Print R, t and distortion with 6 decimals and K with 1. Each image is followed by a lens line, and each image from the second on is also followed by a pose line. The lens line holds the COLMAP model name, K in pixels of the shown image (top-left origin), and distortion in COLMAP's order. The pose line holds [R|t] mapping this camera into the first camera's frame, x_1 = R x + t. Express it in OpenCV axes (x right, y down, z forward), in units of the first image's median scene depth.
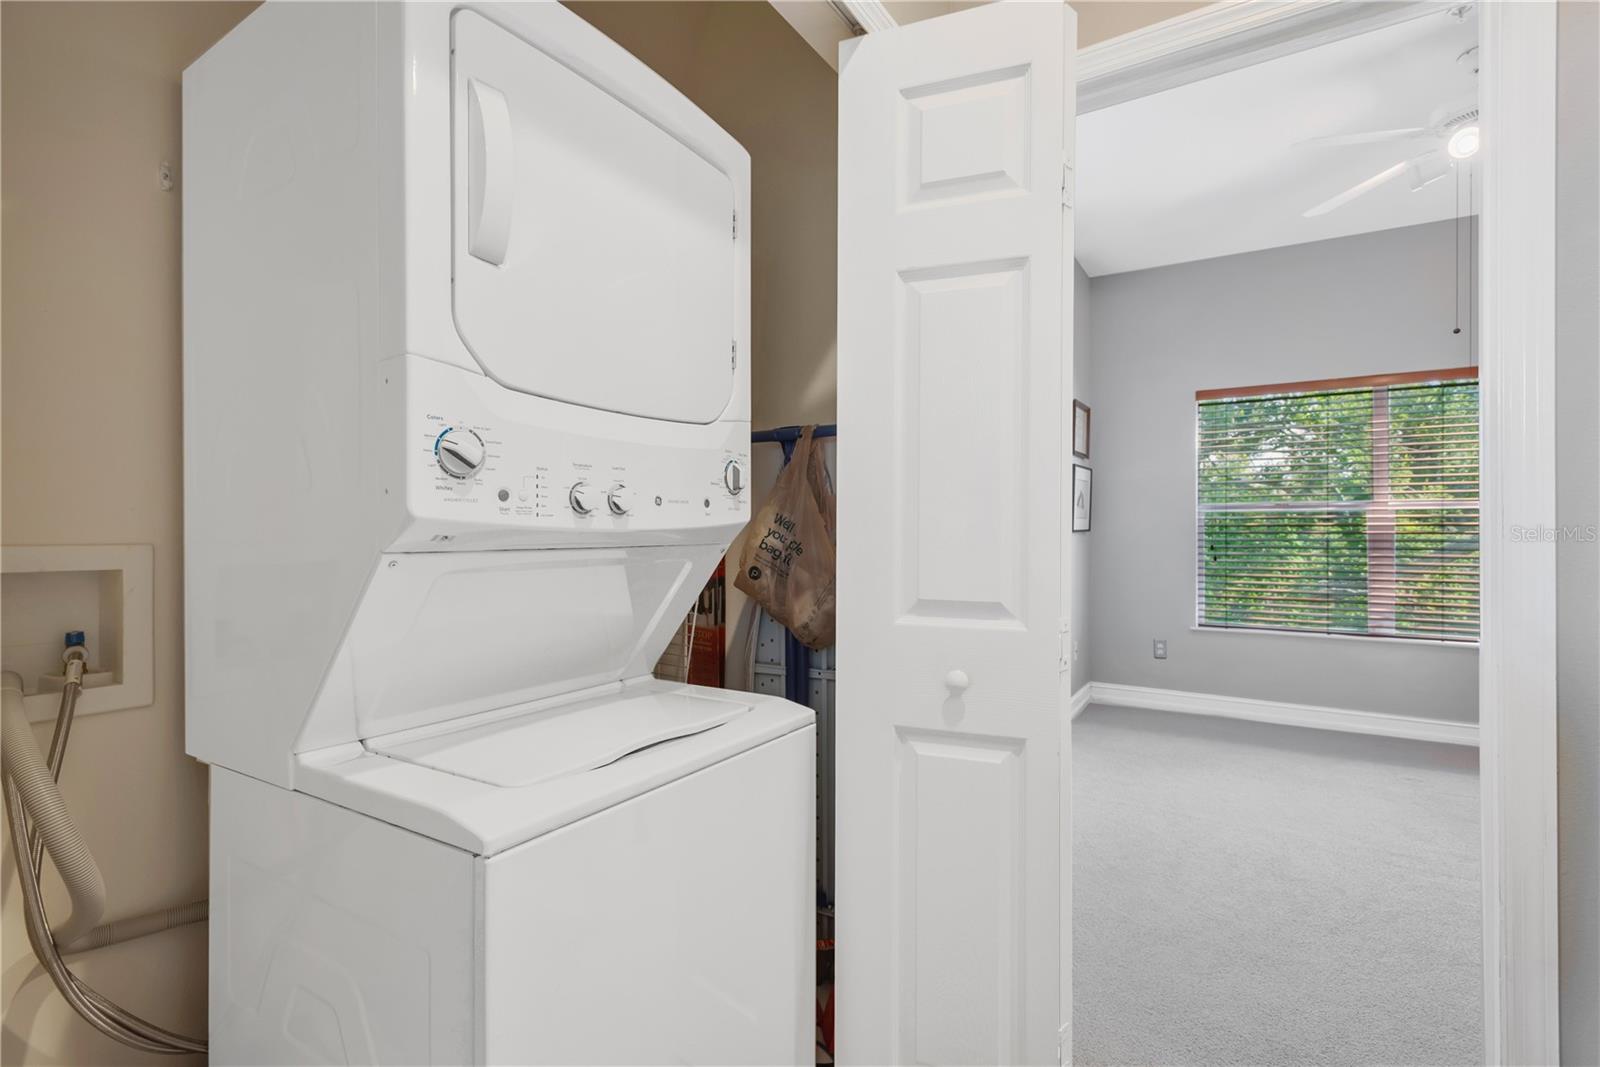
lens RADIAL K [[744.8, 0, 800.2], [0, 744.8, 536.8], [0, 0, 1]] dist [0.008570, -0.000588]
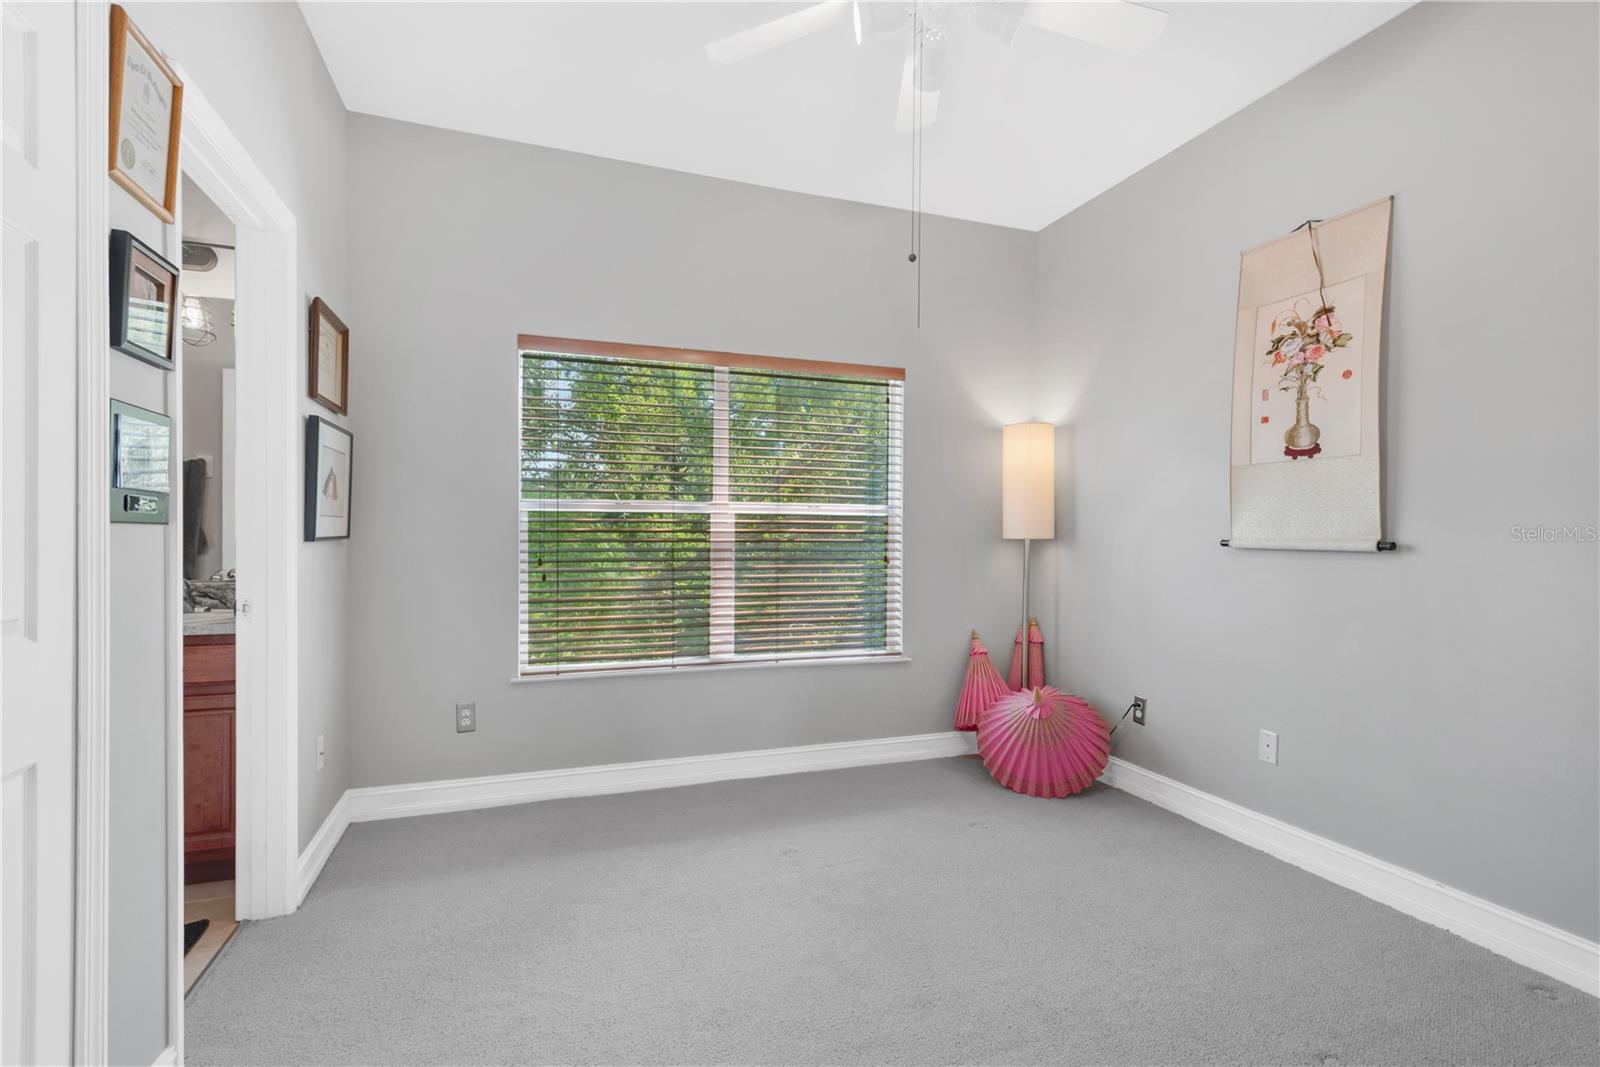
lens RADIAL K [[744.8, 0, 800.2], [0, 744.8, 536.8], [0, 0, 1]] dist [0.008570, -0.000588]
pose [[0.624124, -0.002352, 0.781322, 0.157134], [-0.001559, 0.999990, 0.004256, -0.012302], [-0.781324, -0.003874, 0.624114, 0.370148]]
